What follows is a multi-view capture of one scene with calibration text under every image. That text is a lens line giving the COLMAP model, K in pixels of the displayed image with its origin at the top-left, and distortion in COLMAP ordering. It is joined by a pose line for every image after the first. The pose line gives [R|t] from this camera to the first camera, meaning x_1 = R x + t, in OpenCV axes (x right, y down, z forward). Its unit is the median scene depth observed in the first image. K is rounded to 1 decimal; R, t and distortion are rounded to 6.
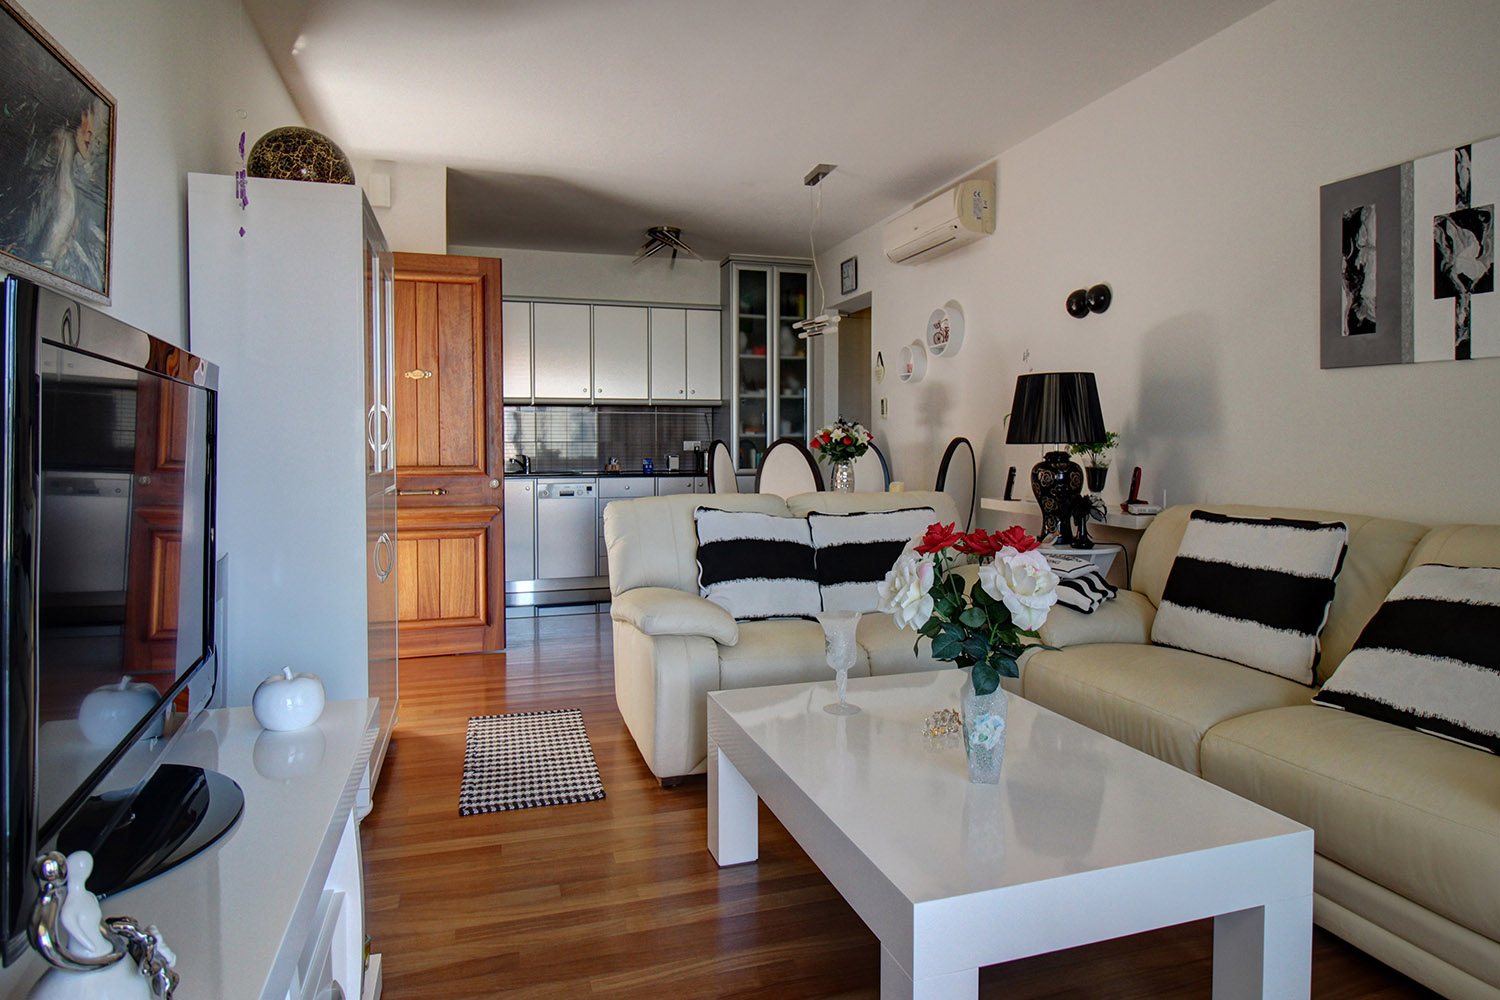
lens RADIAL K [[889.5, 0, 754.3], [0, 889.5, 461.9], [0, 0, 1]] dist [0.001462, -0.002048]
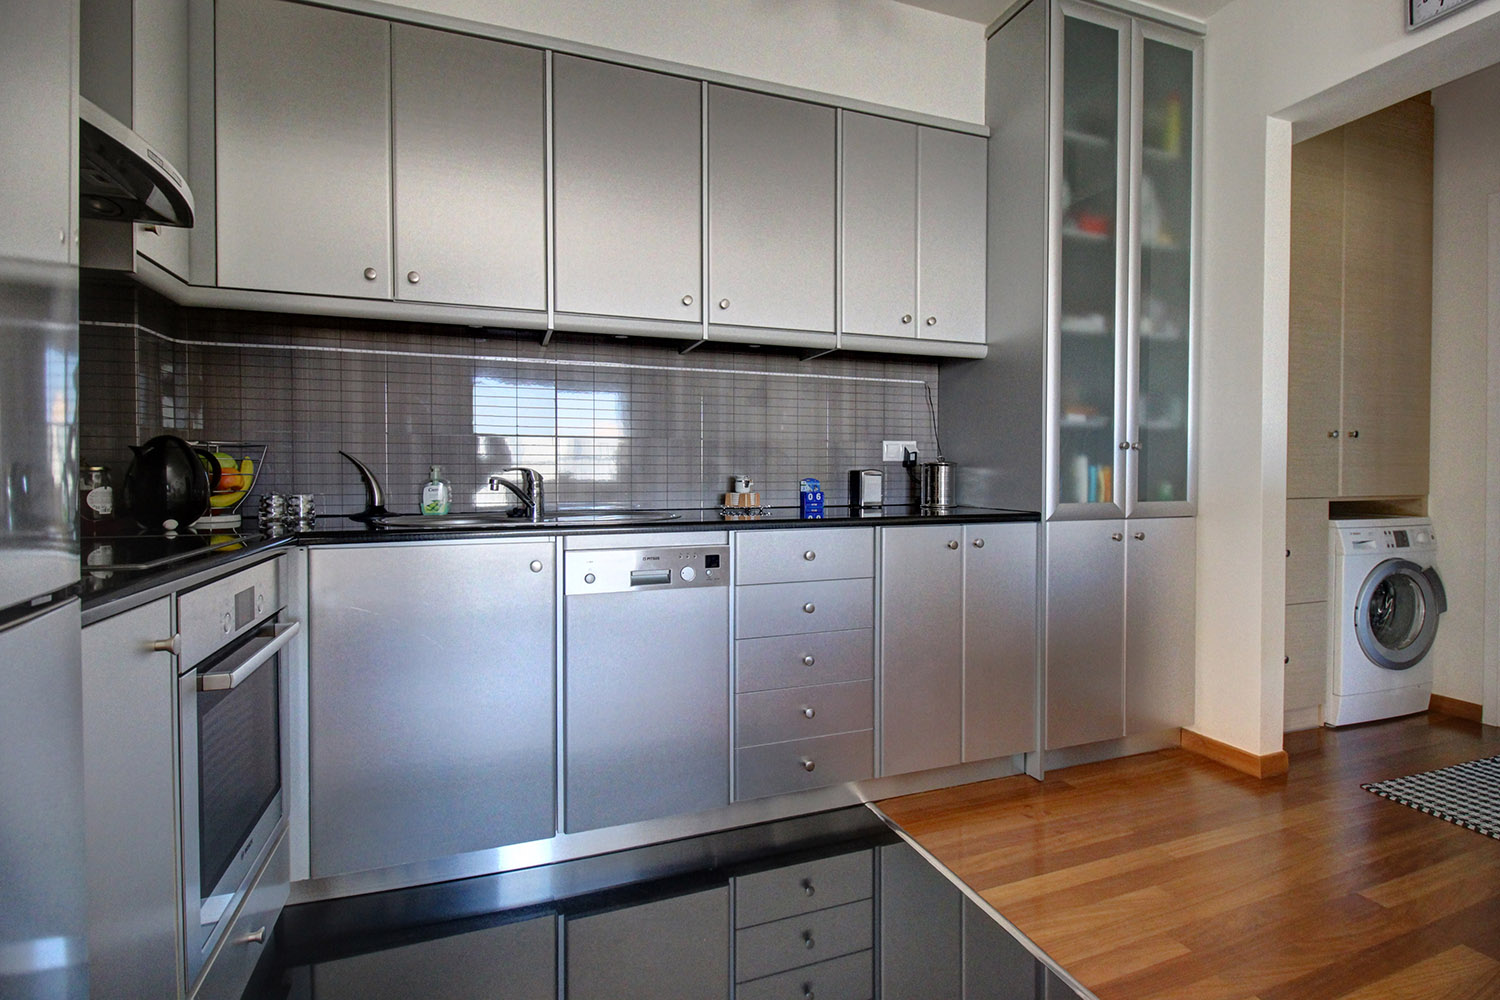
lens RADIAL K [[715.3, 0, 750.0], [0, 715.3, 500.0], [0, 0, 1]] dist [-0.014187, -0.000271]
pose [[0.998674, 0.002589, 0.051419, -0.340806], [-0.003255, 0.999912, 0.012878, 0.003757], [-0.051381, -0.013028, 0.998594, 1.312790]]
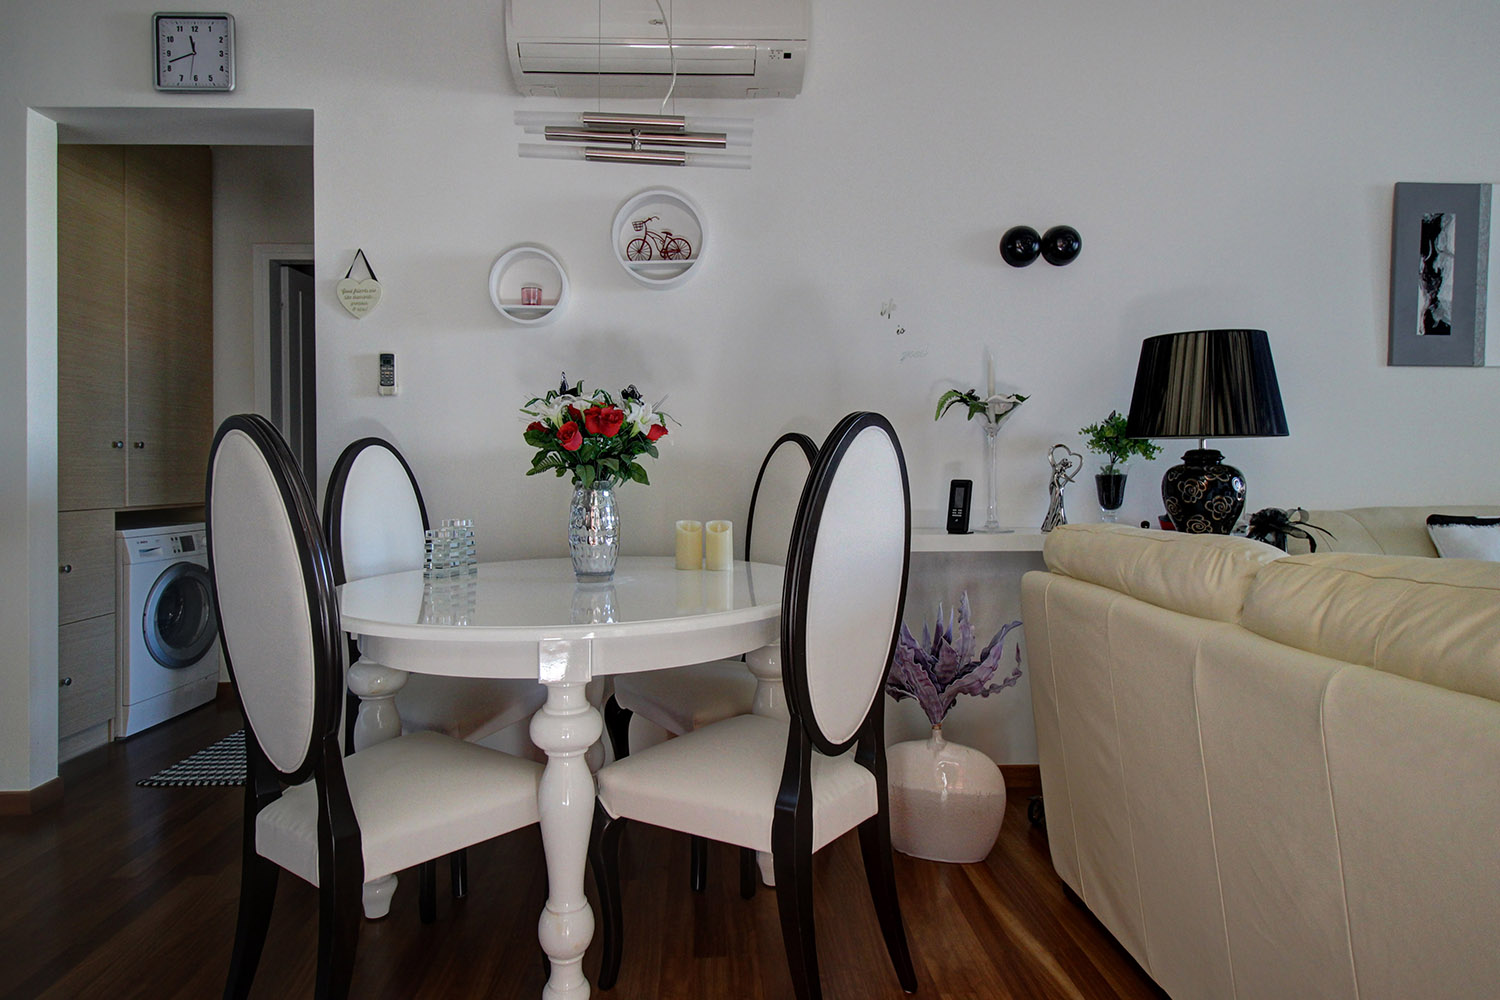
lens RADIAL K [[853.6, 0, 742.7], [0, 853.6, 464.3], [0, 0, 1]] dist [0.001488, 0.000236]
pose [[0.264308, 0.009096, 0.964395, -0.379745], [0.031687, 0.999334, -0.018110, 0.000164], [-0.963918, 0.035345, 0.263844, 1.166015]]
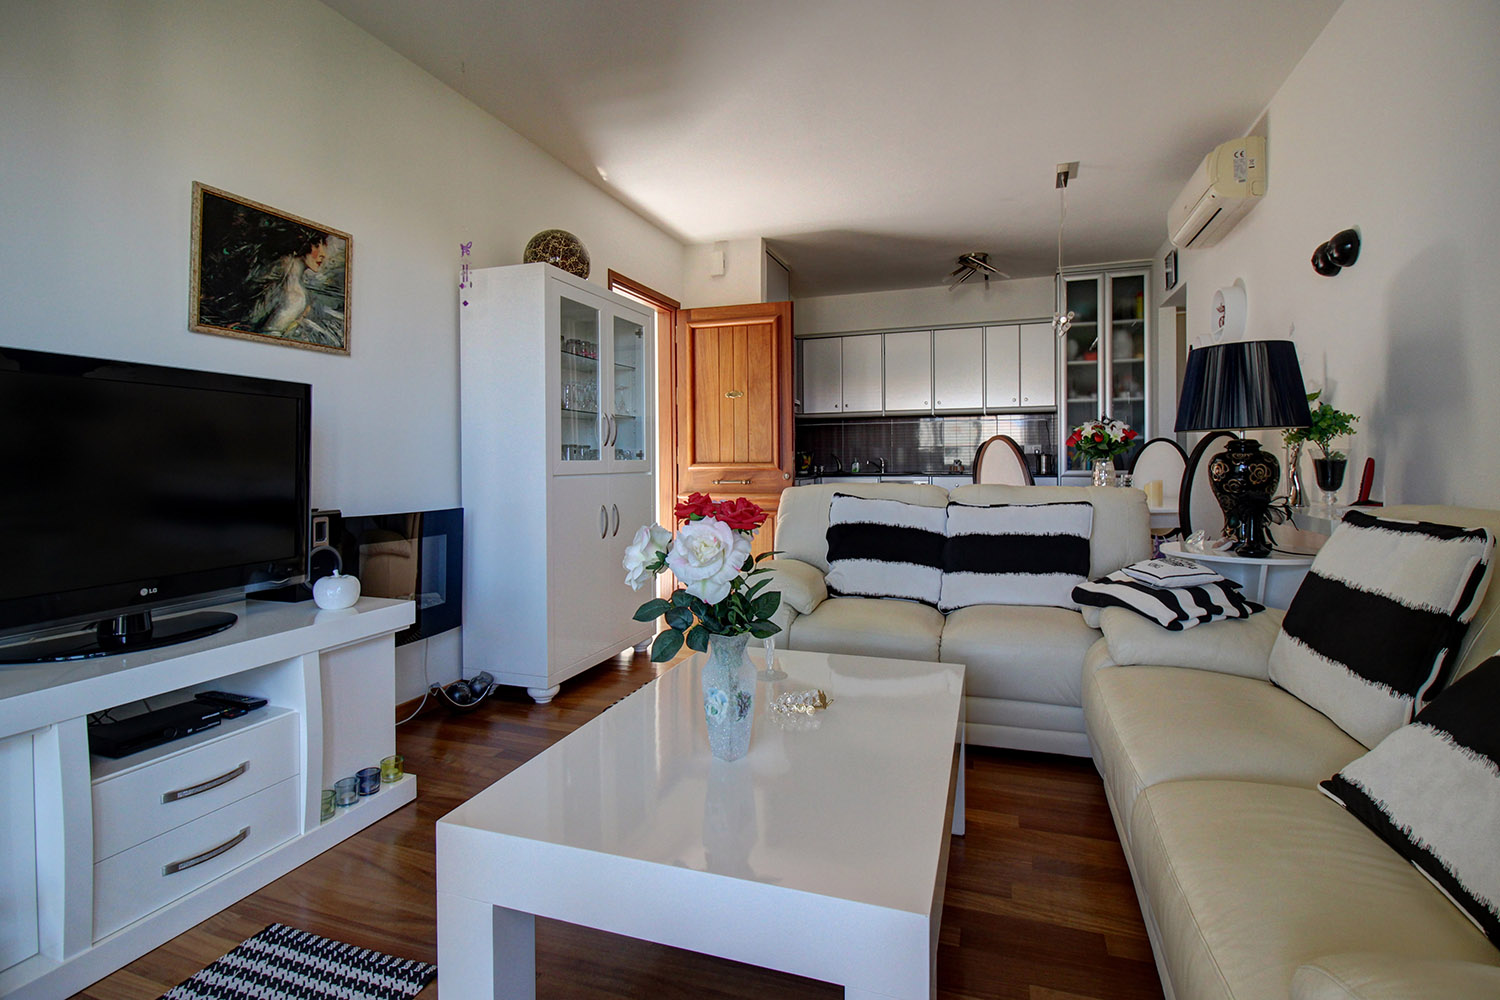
lens RADIAL K [[716.9, 0, 755.4], [0, 716.9, 462.2], [0, 0, 1]] dist [0.003174, 0.000041]
pose [[0.801191, -0.000787, -0.598409, 0.377934], [-0.007426, 0.999909, -0.011257, 0.020609], [0.598363, 0.013463, 0.801112, 0.188914]]
